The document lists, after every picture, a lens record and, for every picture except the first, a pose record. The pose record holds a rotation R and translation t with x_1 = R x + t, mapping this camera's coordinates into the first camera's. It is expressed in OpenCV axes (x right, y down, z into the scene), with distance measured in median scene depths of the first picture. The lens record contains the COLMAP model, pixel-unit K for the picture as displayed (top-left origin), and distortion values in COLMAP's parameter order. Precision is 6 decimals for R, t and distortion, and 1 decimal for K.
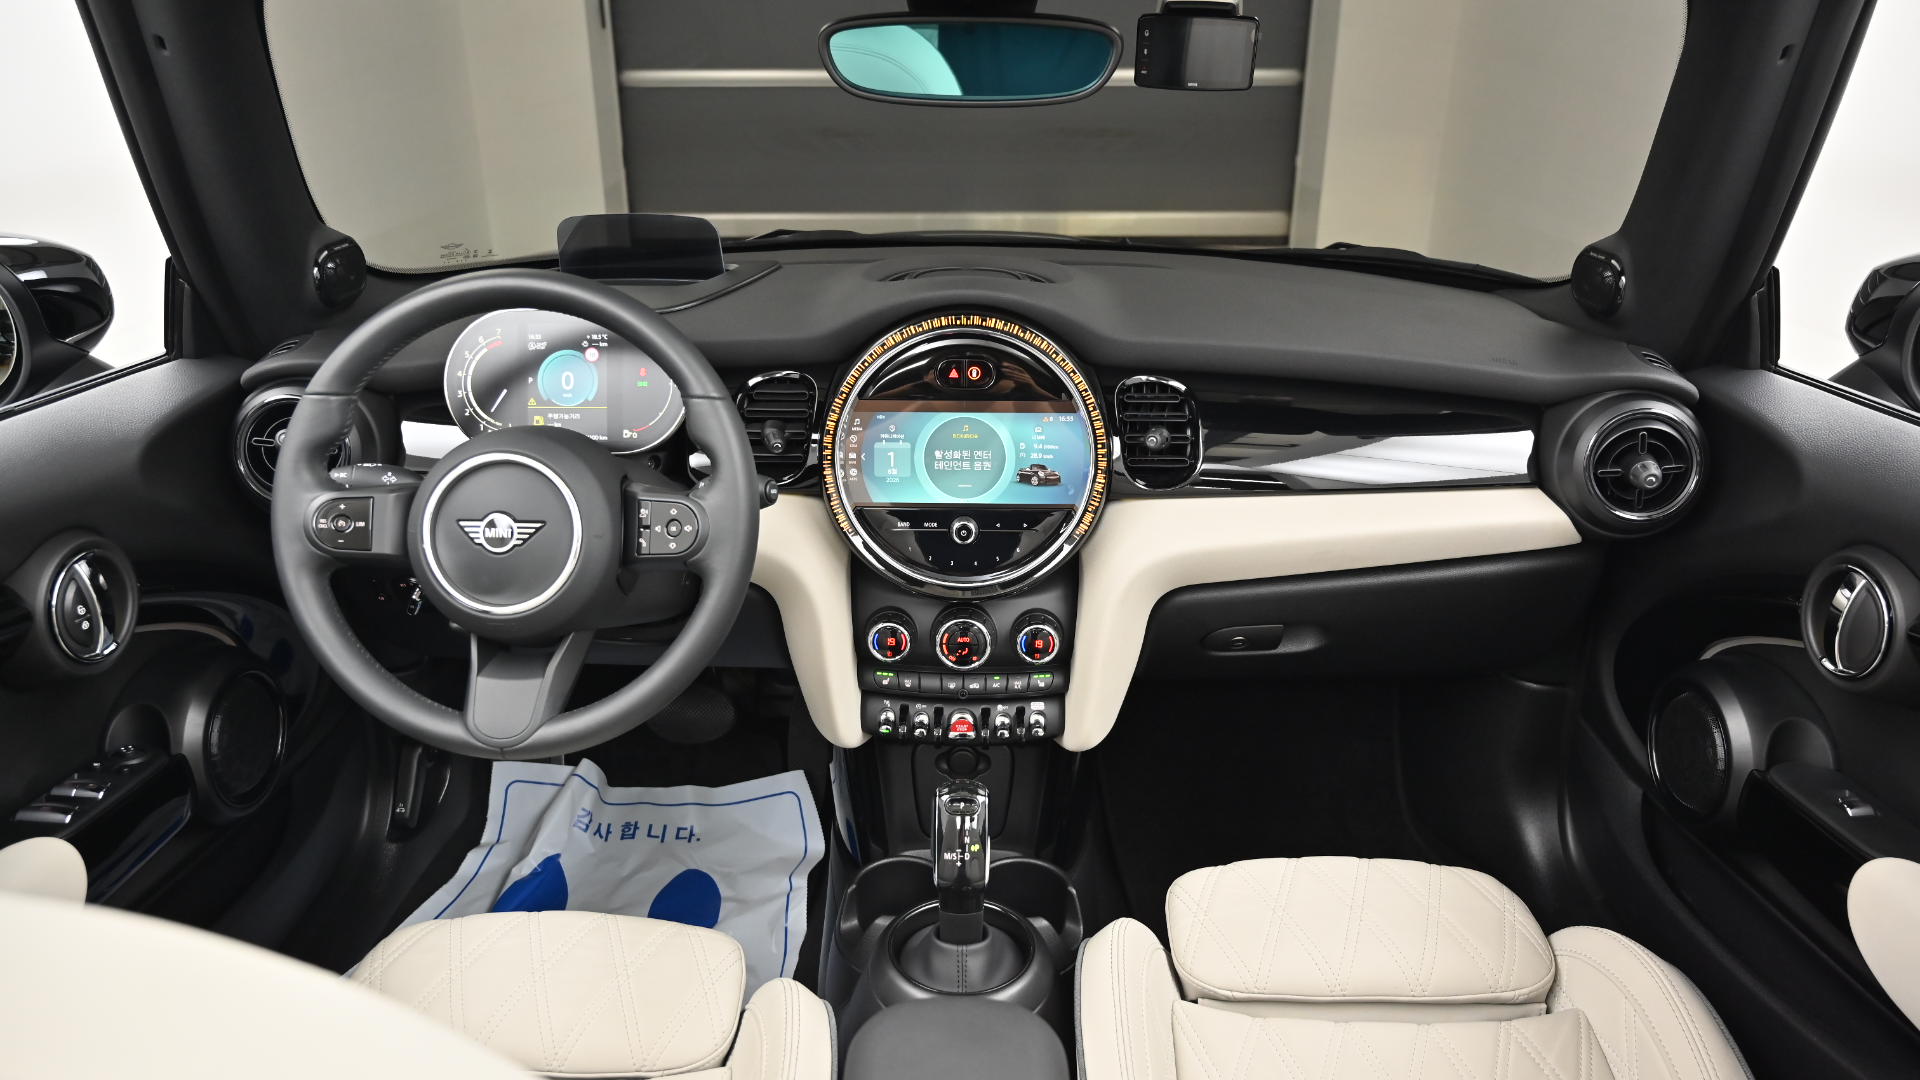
lens RADIAL K [[1261.8, 0, 960.0], [0, 1261.8, 540.0], [0, 0, 1]] dist [-0.004617, -0.000630]
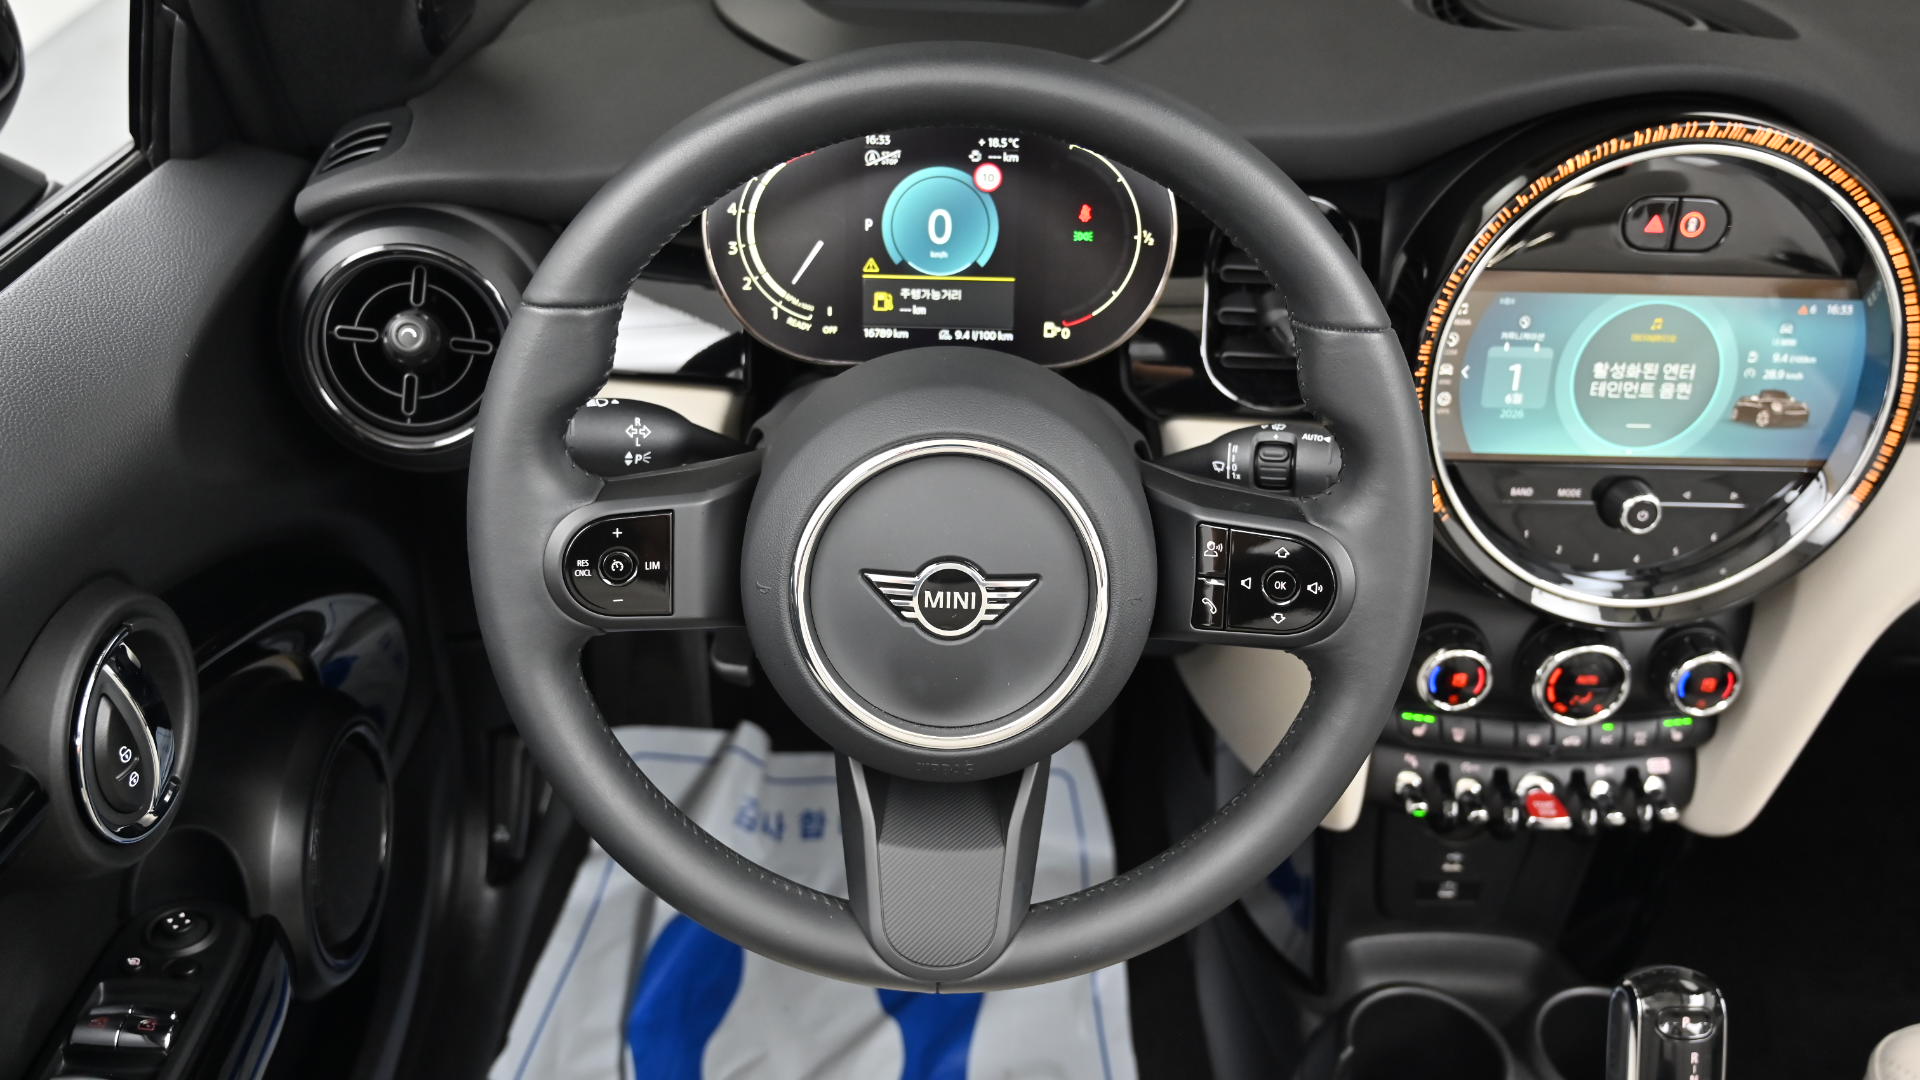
lens RADIAL K [[1563.8, 0, 960.0], [0, 1563.8, 540.0], [0, 0, 1]] dist [-0.001824, -0.000026]
pose [[0.998542, 0.004857, 0.053754, -0.336097], [-0.016514, 0.975676, 0.218595, -0.141161], [-0.051384, -0.219164, 0.974334, 0.333252]]
